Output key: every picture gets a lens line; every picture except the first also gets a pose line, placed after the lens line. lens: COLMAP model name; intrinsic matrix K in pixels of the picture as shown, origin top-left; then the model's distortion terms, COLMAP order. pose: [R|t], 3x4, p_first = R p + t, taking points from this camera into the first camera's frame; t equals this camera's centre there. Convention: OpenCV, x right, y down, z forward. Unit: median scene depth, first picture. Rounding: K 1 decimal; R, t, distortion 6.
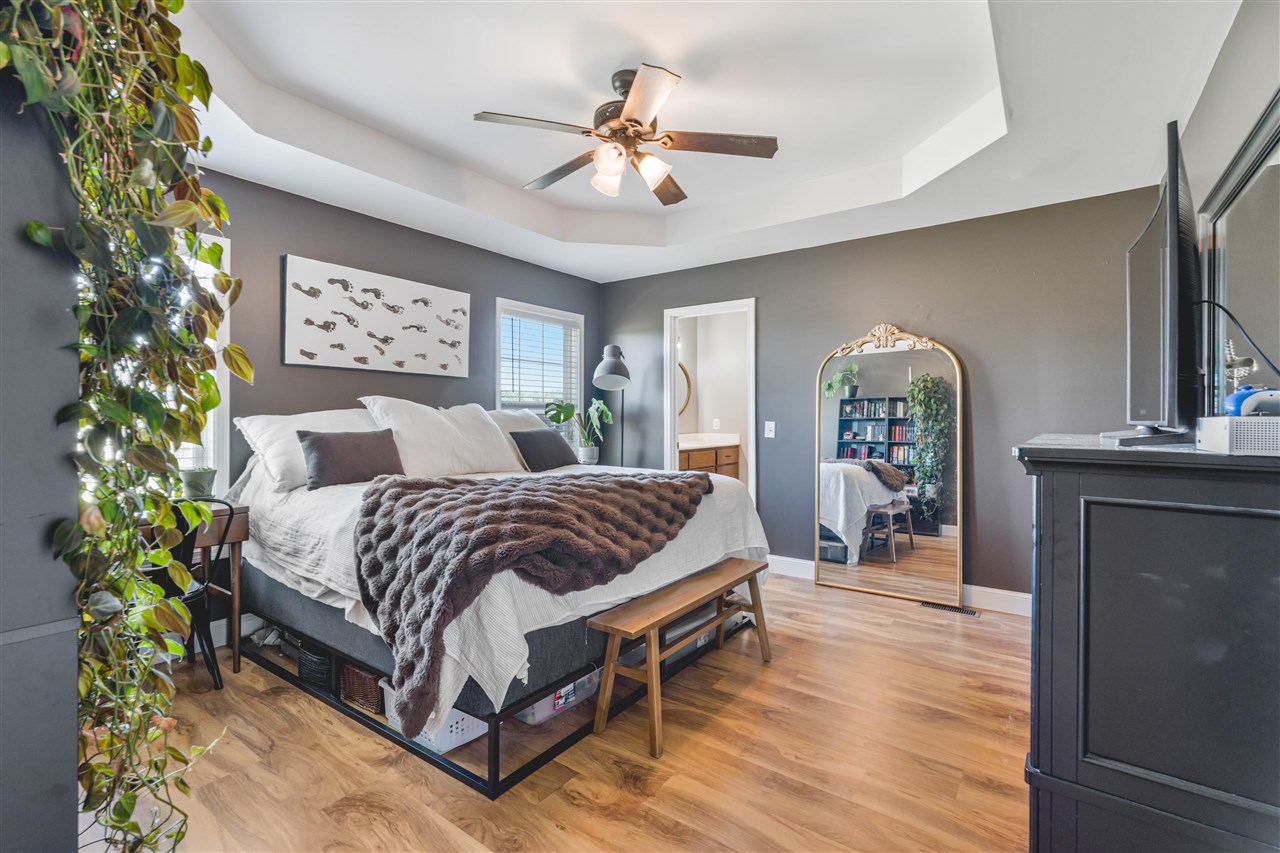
lens RADIAL K [[557.8, 0, 644.5], [0, 557.8, 422.0], [0, 0, 1]] dist [-0.001160, 0.000603]
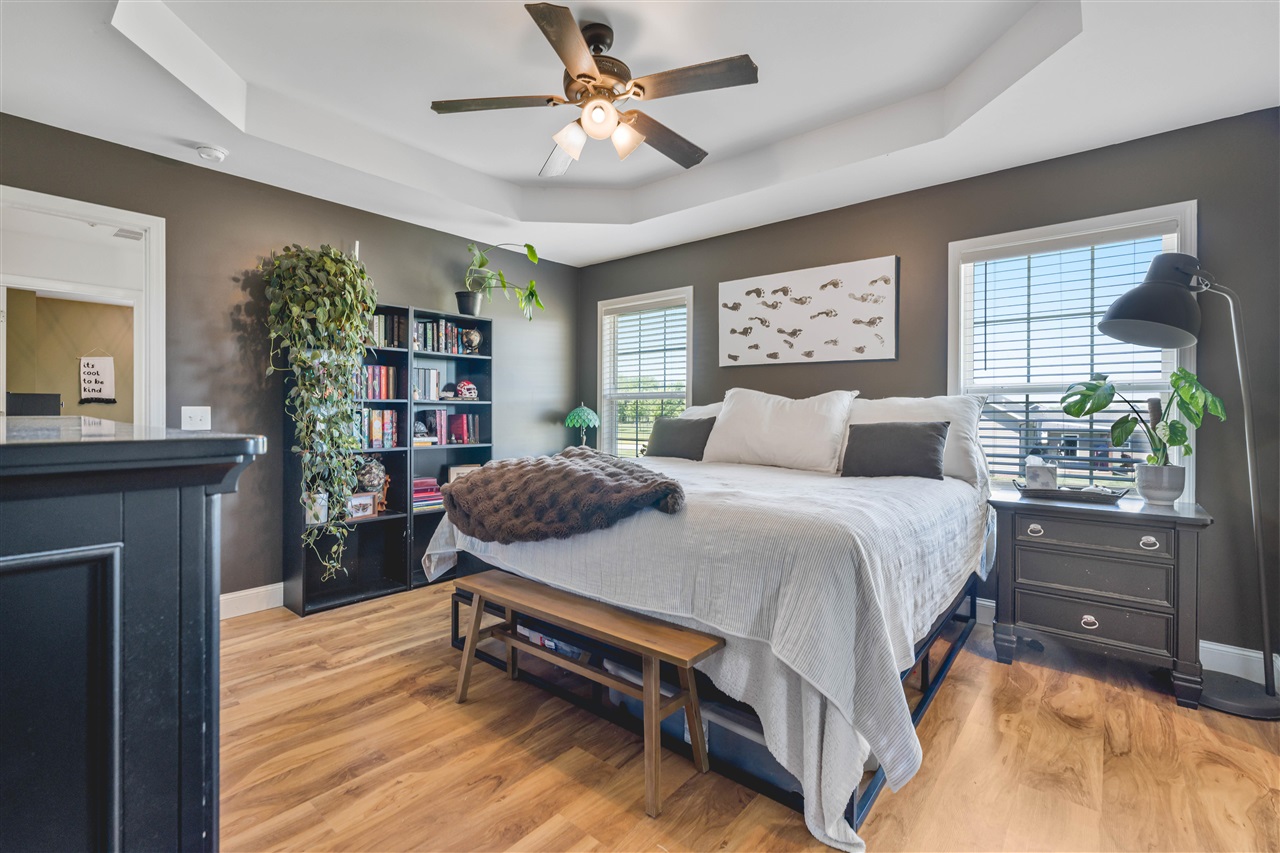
lens RADIAL K [[574.3, 0, 633.7], [0, 574.3, 420.9], [0, 0, 1]] dist [-0.000088, 0.001788]
pose [[-0.074387, 0.012551, -0.997150, 0.688673], [-0.014936, 0.999795, 0.013699, 0.007244], [0.997118, 0.015912, -0.074185, 0.859180]]
